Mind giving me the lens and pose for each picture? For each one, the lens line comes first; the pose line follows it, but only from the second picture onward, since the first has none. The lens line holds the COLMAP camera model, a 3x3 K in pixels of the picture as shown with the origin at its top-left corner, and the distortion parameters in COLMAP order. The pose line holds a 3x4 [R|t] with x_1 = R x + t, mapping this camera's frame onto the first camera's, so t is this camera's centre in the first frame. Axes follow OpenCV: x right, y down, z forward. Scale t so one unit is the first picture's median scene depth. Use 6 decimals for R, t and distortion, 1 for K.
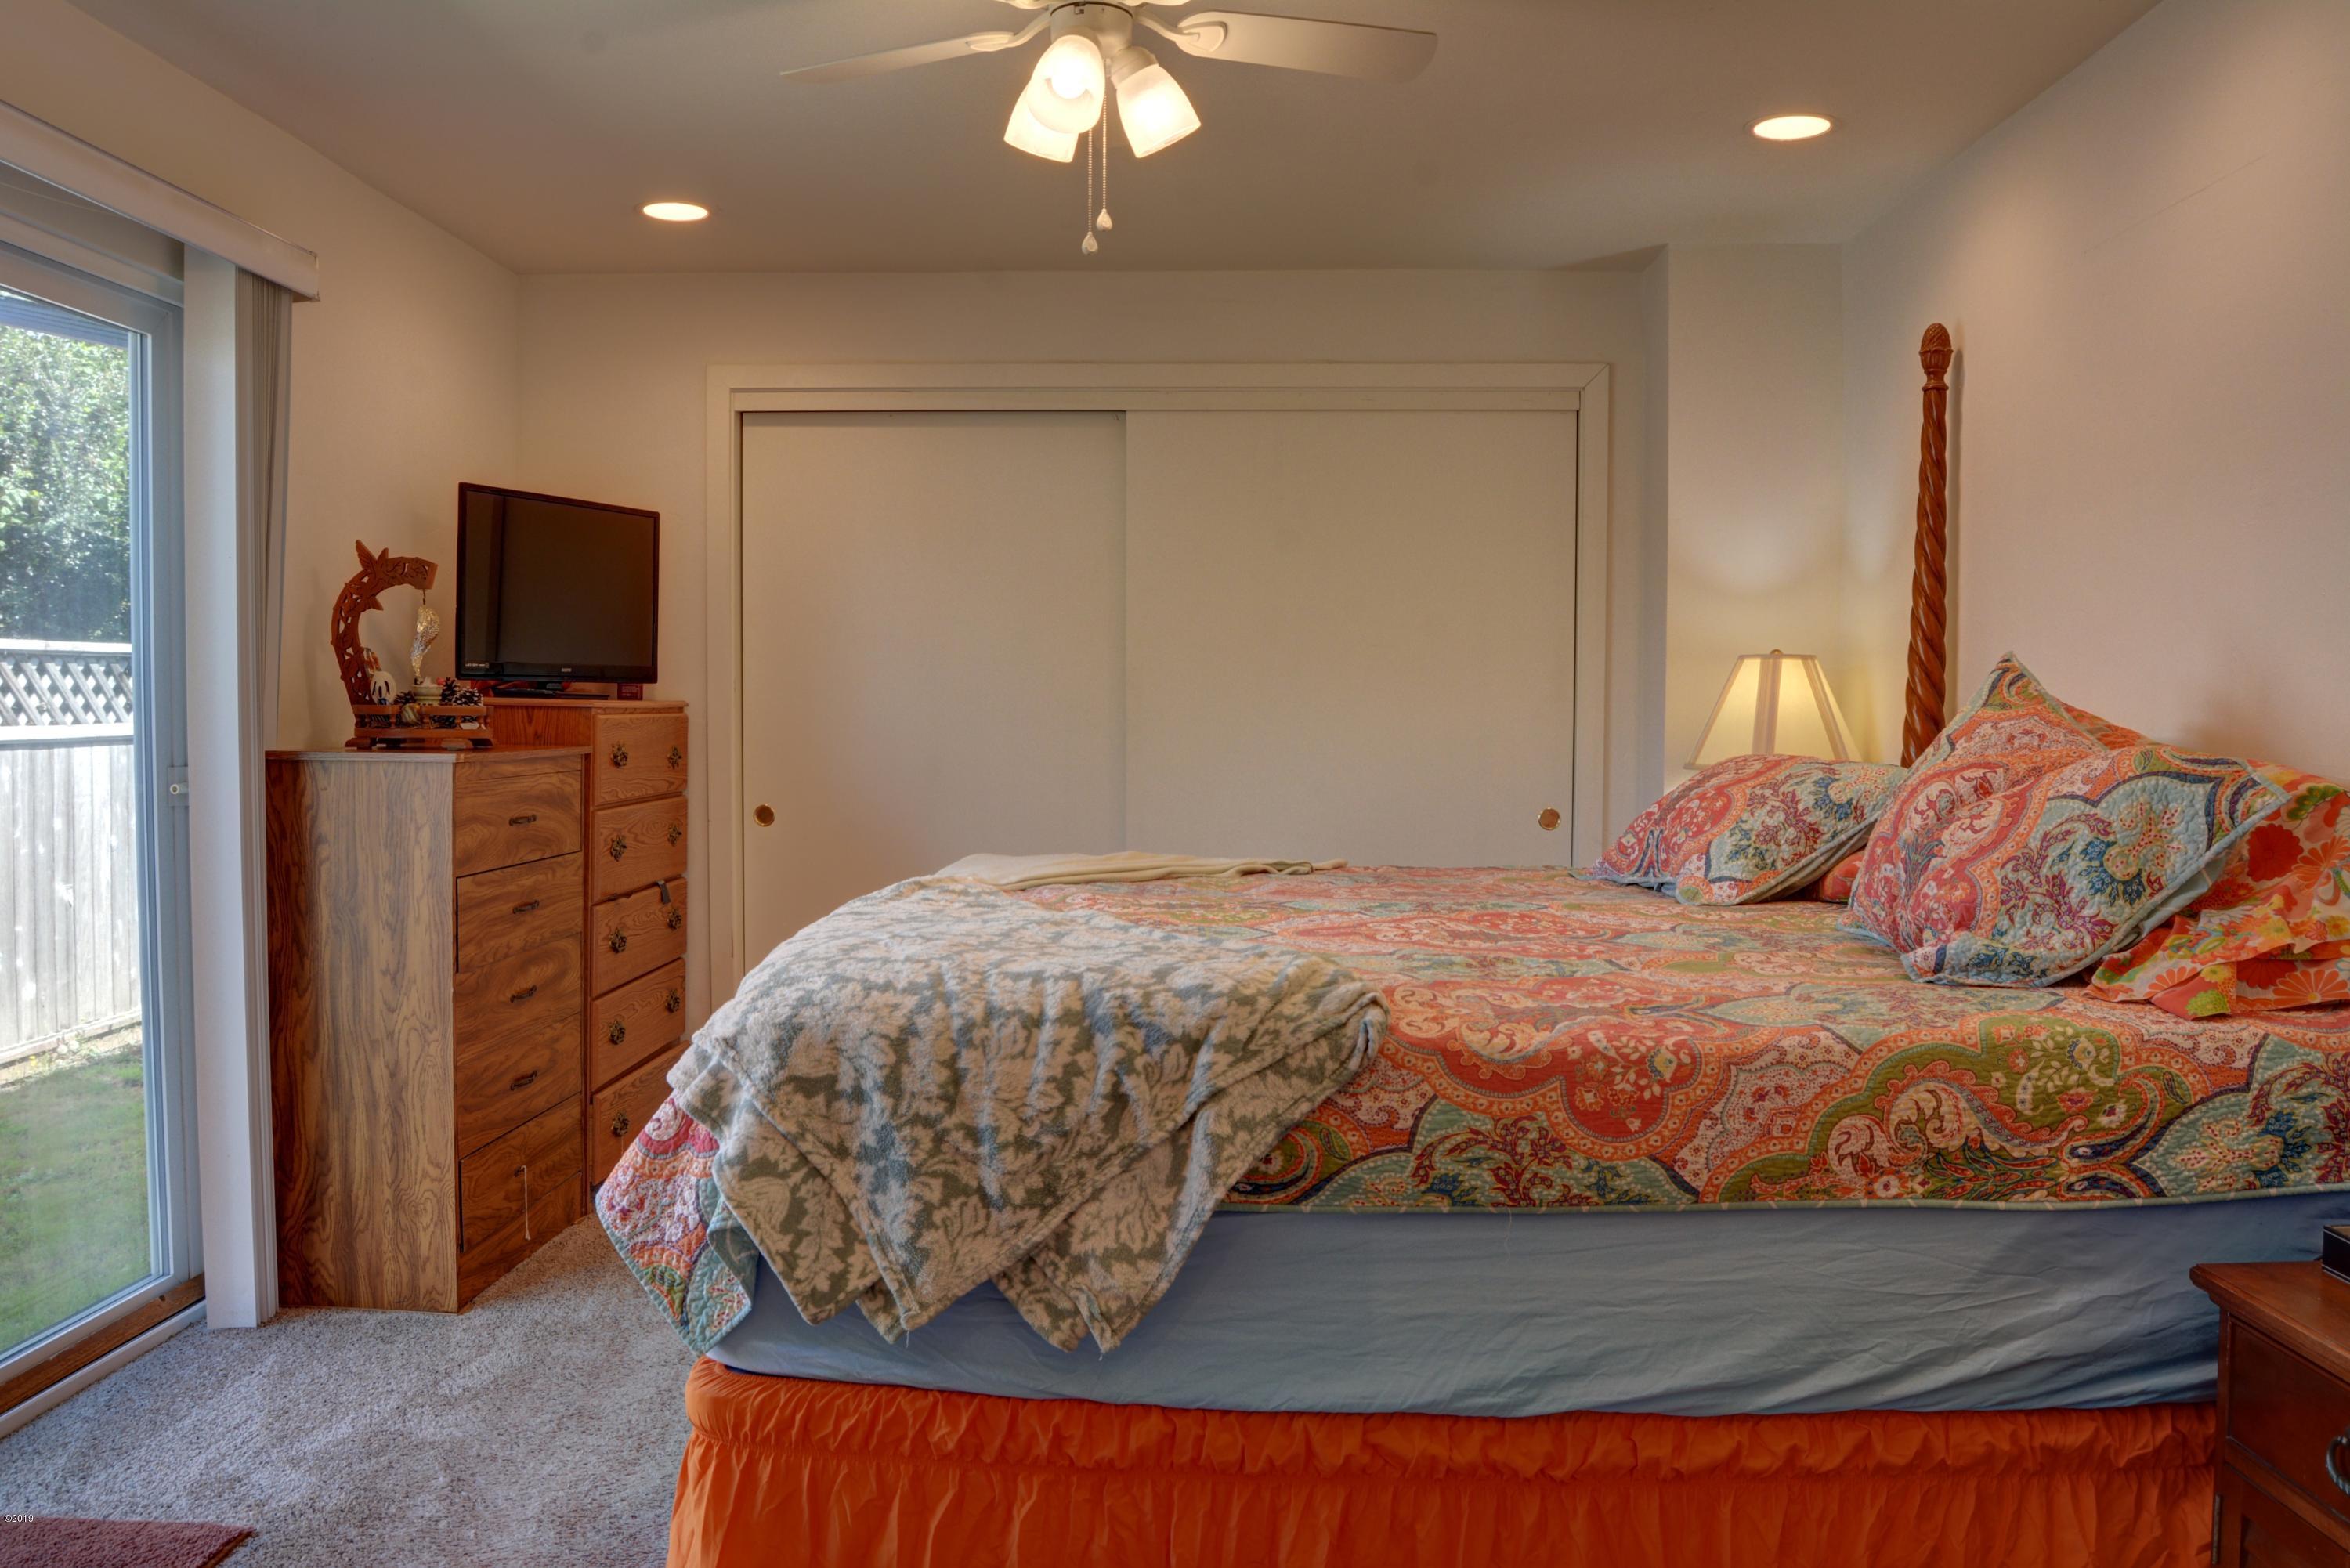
lens RADIAL K [[1835.3, 0, 1176.7], [0, 1835.3, 794.7], [0, 0, 1]] dist [-0.090453, 0.033813]
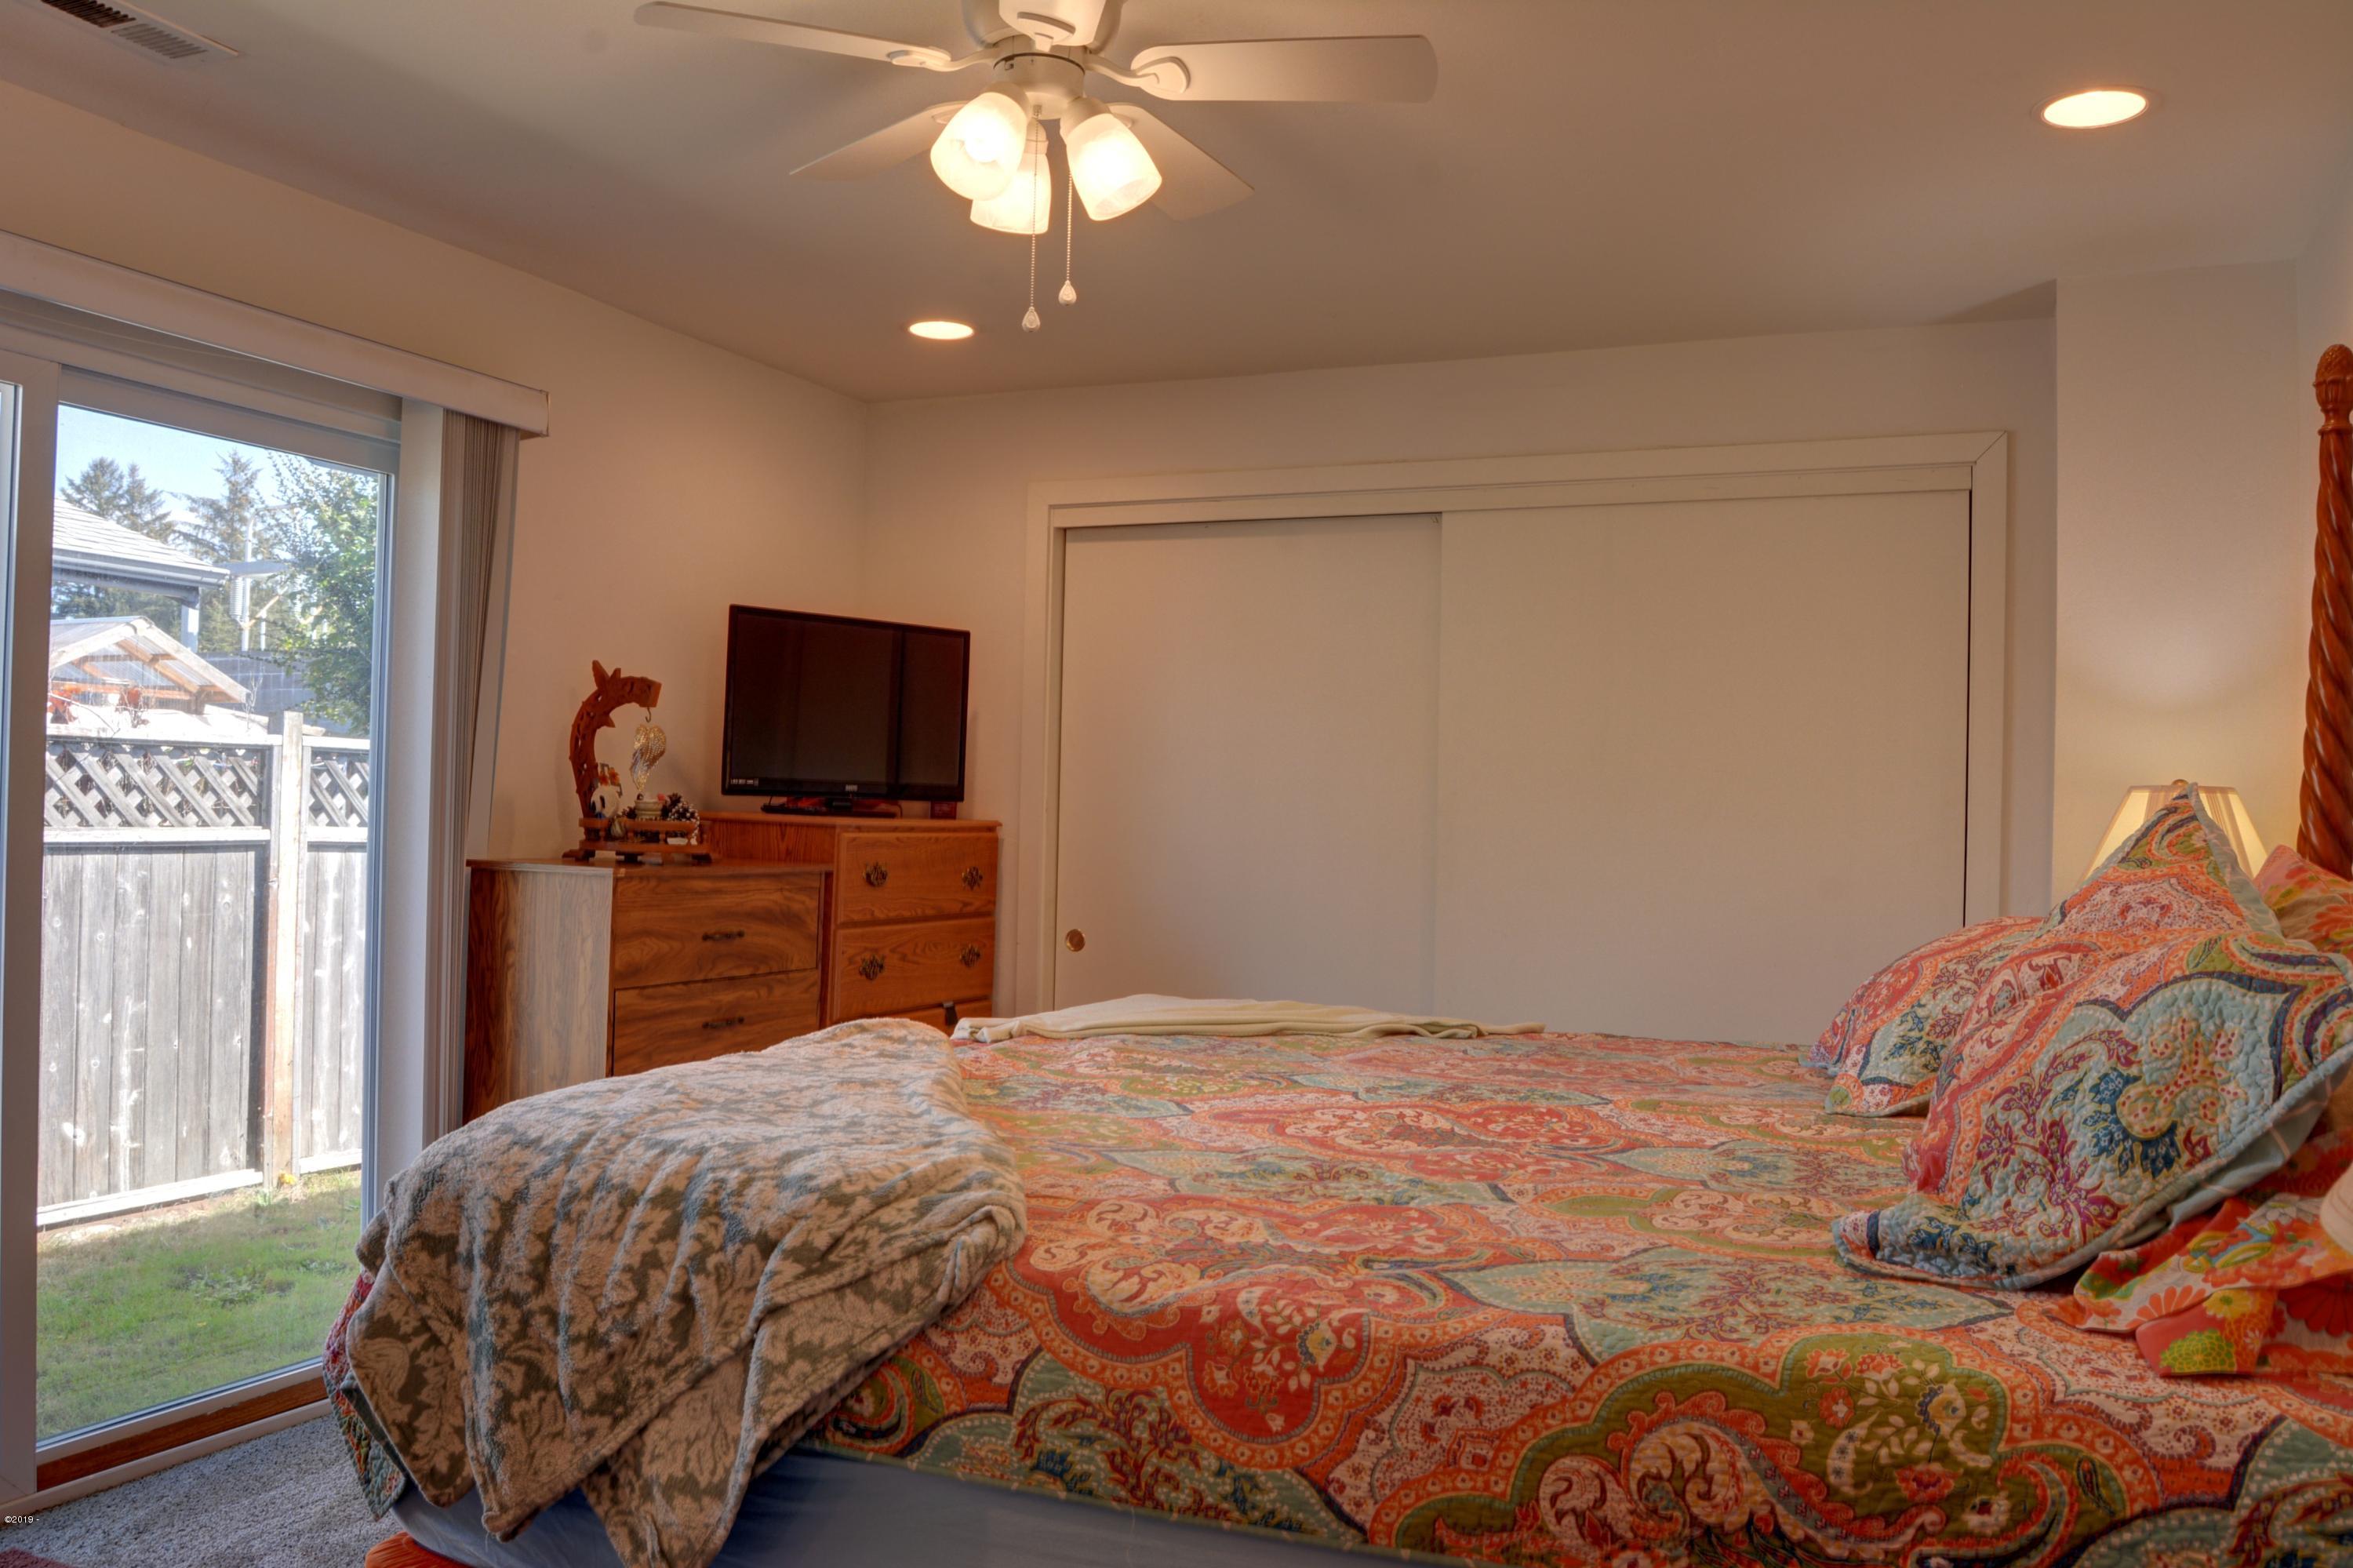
lens RADIAL K [[1837.8, 0, 1177.8], [0, 1837.8, 791.9], [0, 0, 1]] dist [-0.090453, 0.033813]
pose [[0.925688, 0.011732, -0.378107, 0.453837], [-0.037142, 0.997508, -0.059980, -0.025395], [0.376461, 0.069566, 0.923817, 0.267496]]
